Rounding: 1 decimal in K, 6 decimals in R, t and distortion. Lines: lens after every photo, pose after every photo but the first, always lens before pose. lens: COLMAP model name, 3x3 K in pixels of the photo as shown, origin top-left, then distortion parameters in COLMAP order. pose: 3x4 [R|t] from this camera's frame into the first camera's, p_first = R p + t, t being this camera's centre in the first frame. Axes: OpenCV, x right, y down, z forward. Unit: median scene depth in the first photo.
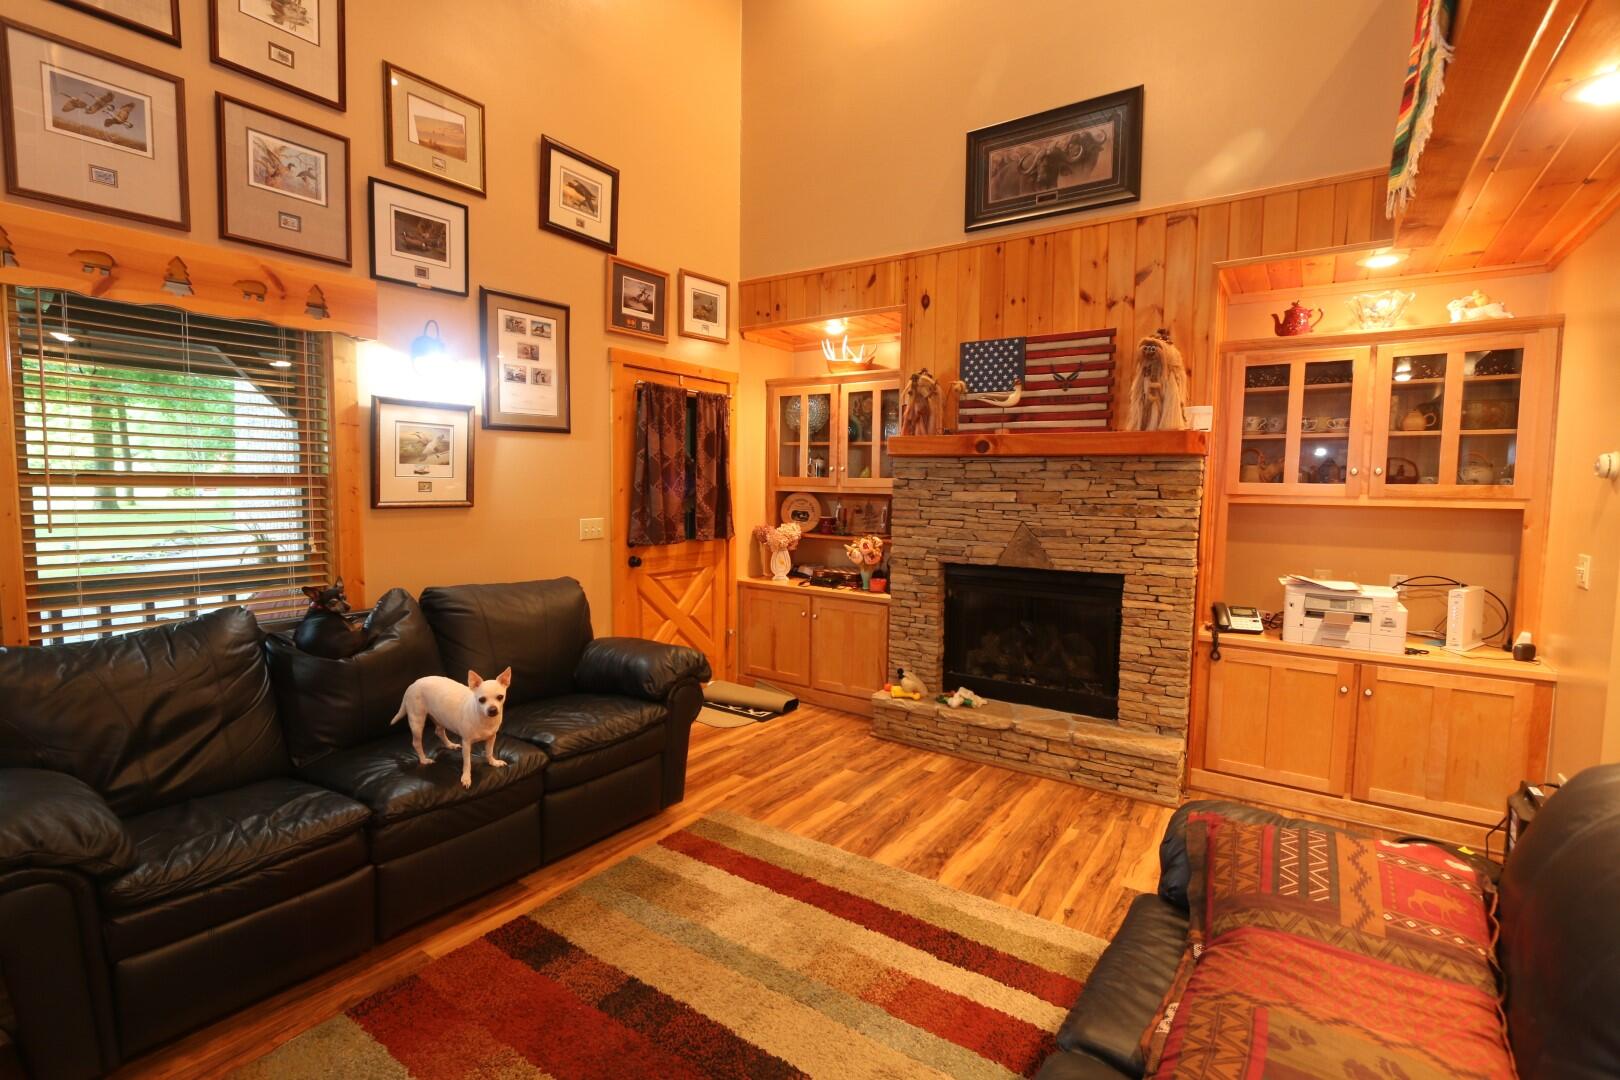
lens RADIAL K [[741.6, 0, 792.3], [0, 741.6, 538.2], [0, 0, 1]] dist [-0.019409, 0.004859]
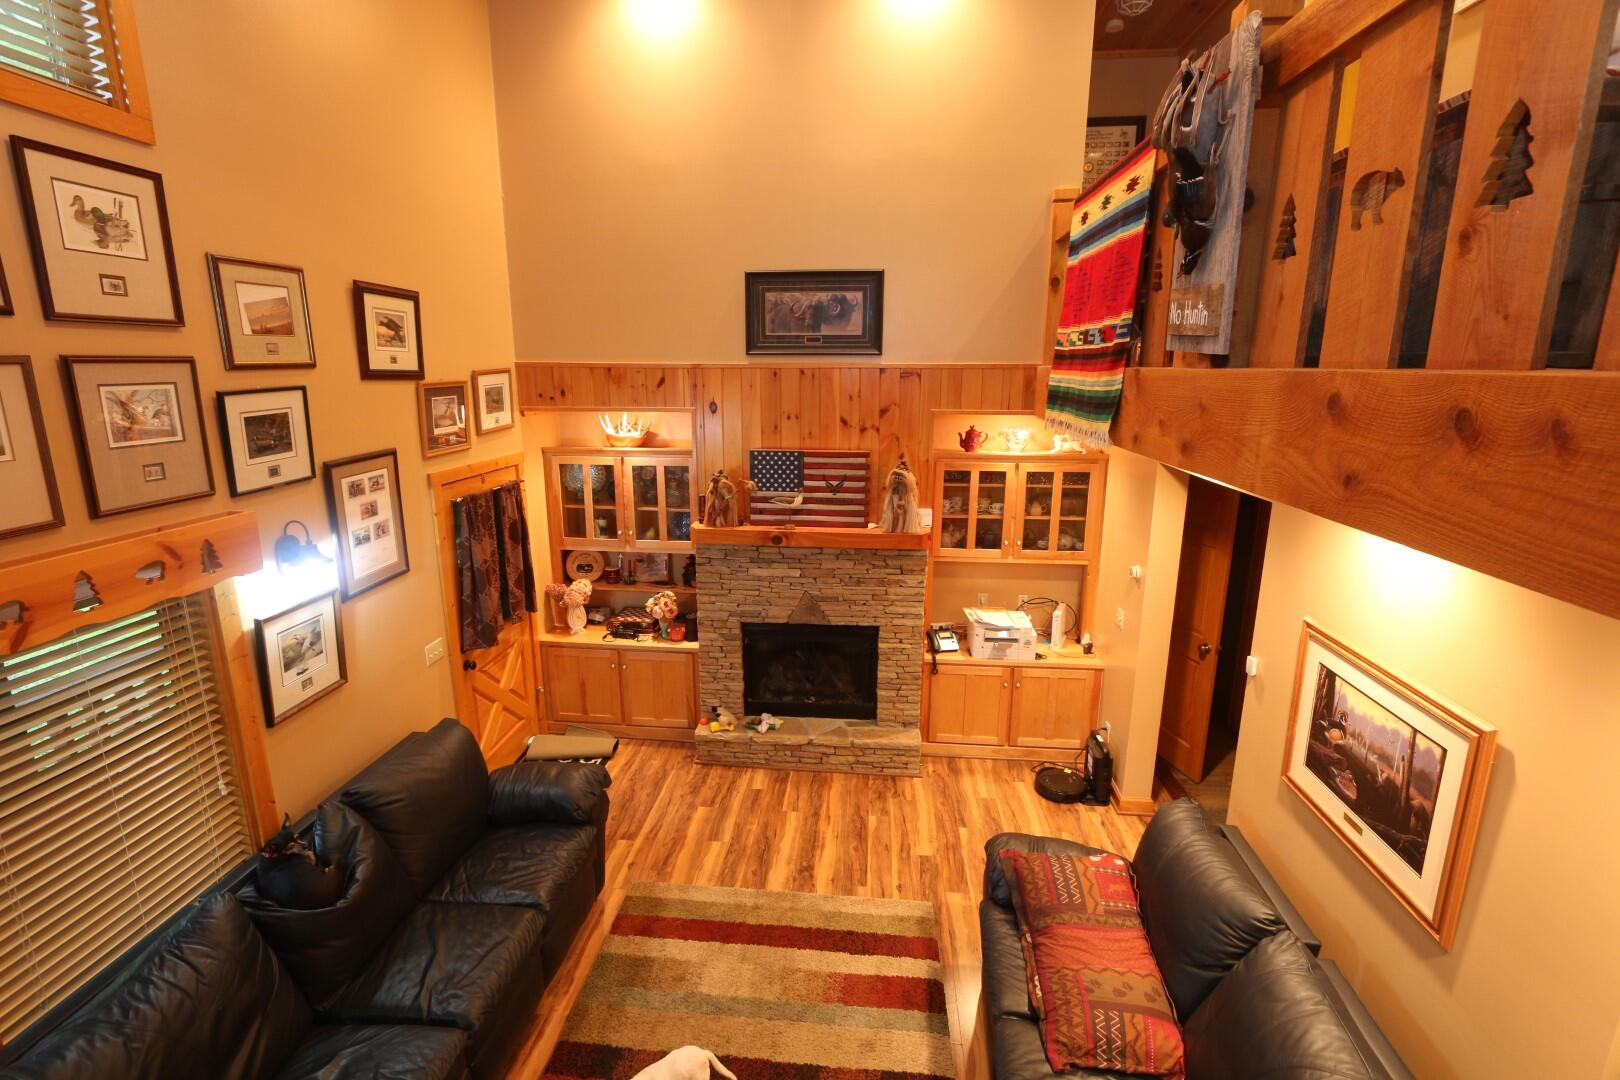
lens RADIAL K [[740.3, 0, 794.9], [0, 740.3, 533.0], [0, 0, 1]] dist [-0.024730, 0.006356]
pose [[0.874060, -0.121728, 0.470320, -0.325563], [0.048797, 0.985202, 0.164304, -0.354896], [-0.483360, -0.120662, 0.867066, -0.124090]]
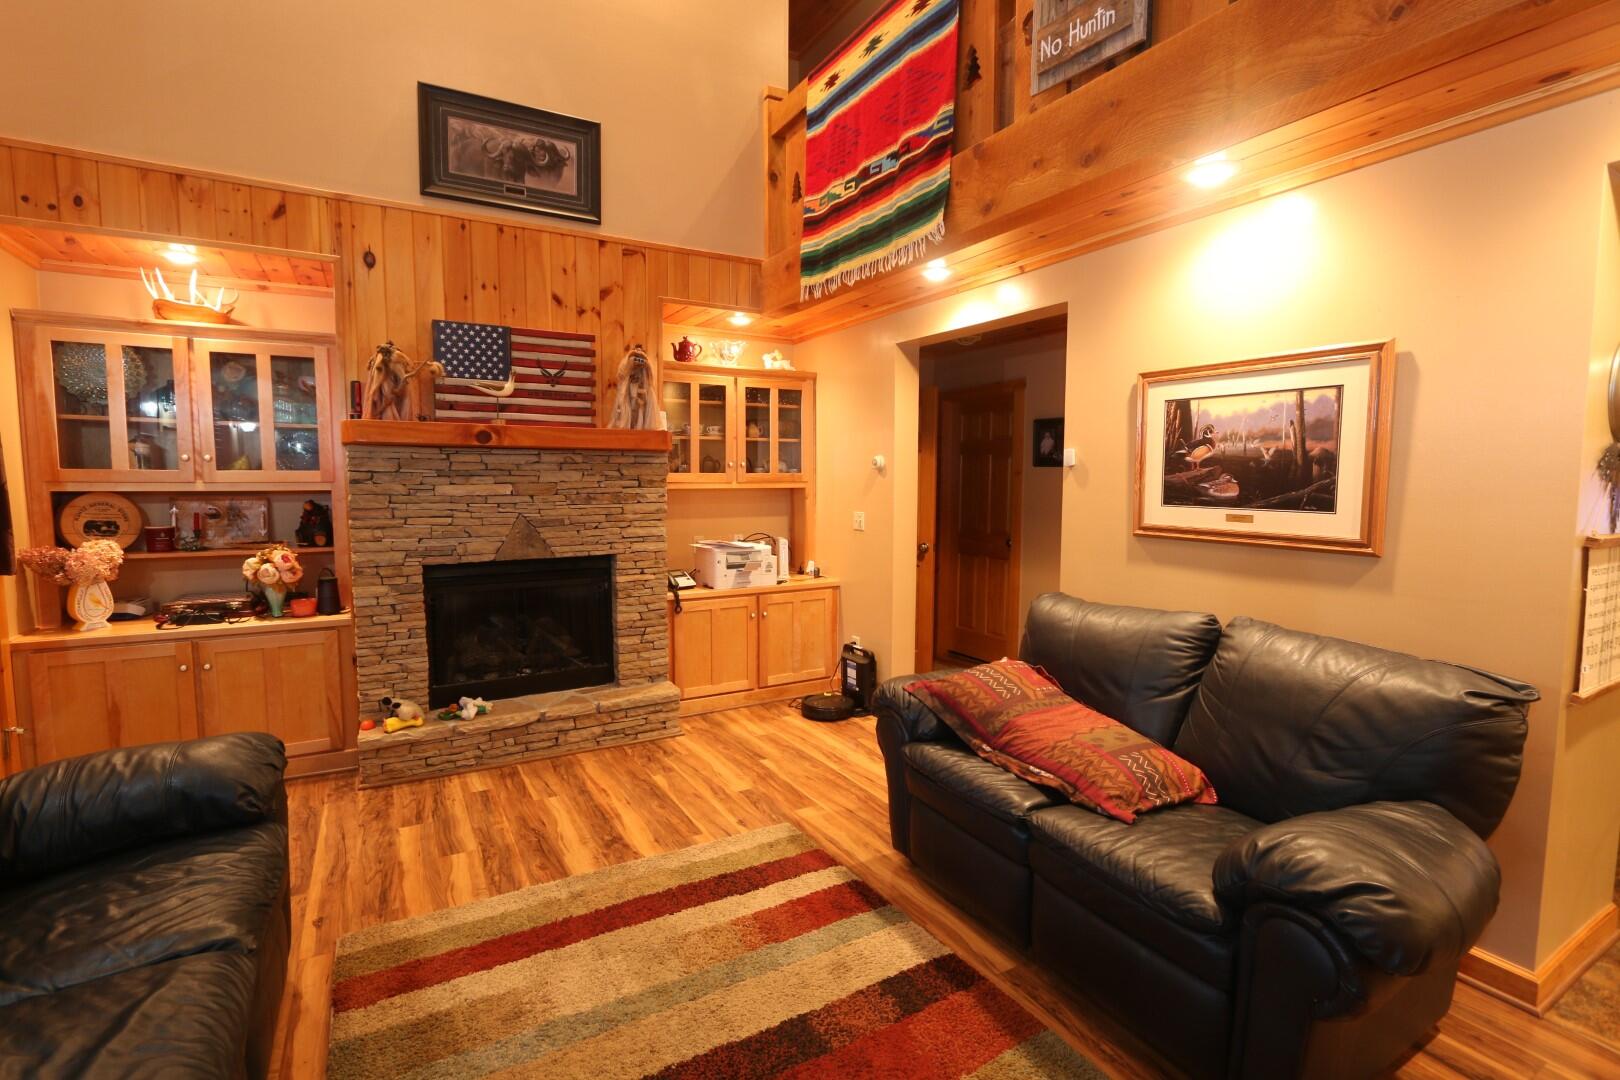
lens RADIAL K [[741.6, 0, 792.3], [0, 741.6, 538.2], [0, 0, 1]] dist [-0.019409, 0.004859]
pose [[0.429442, -0.085782, 0.899011, -0.448385], [0.071285, 0.995592, 0.060946, -0.025081], [-0.900277, 0.037913, 0.433664, 0.248107]]
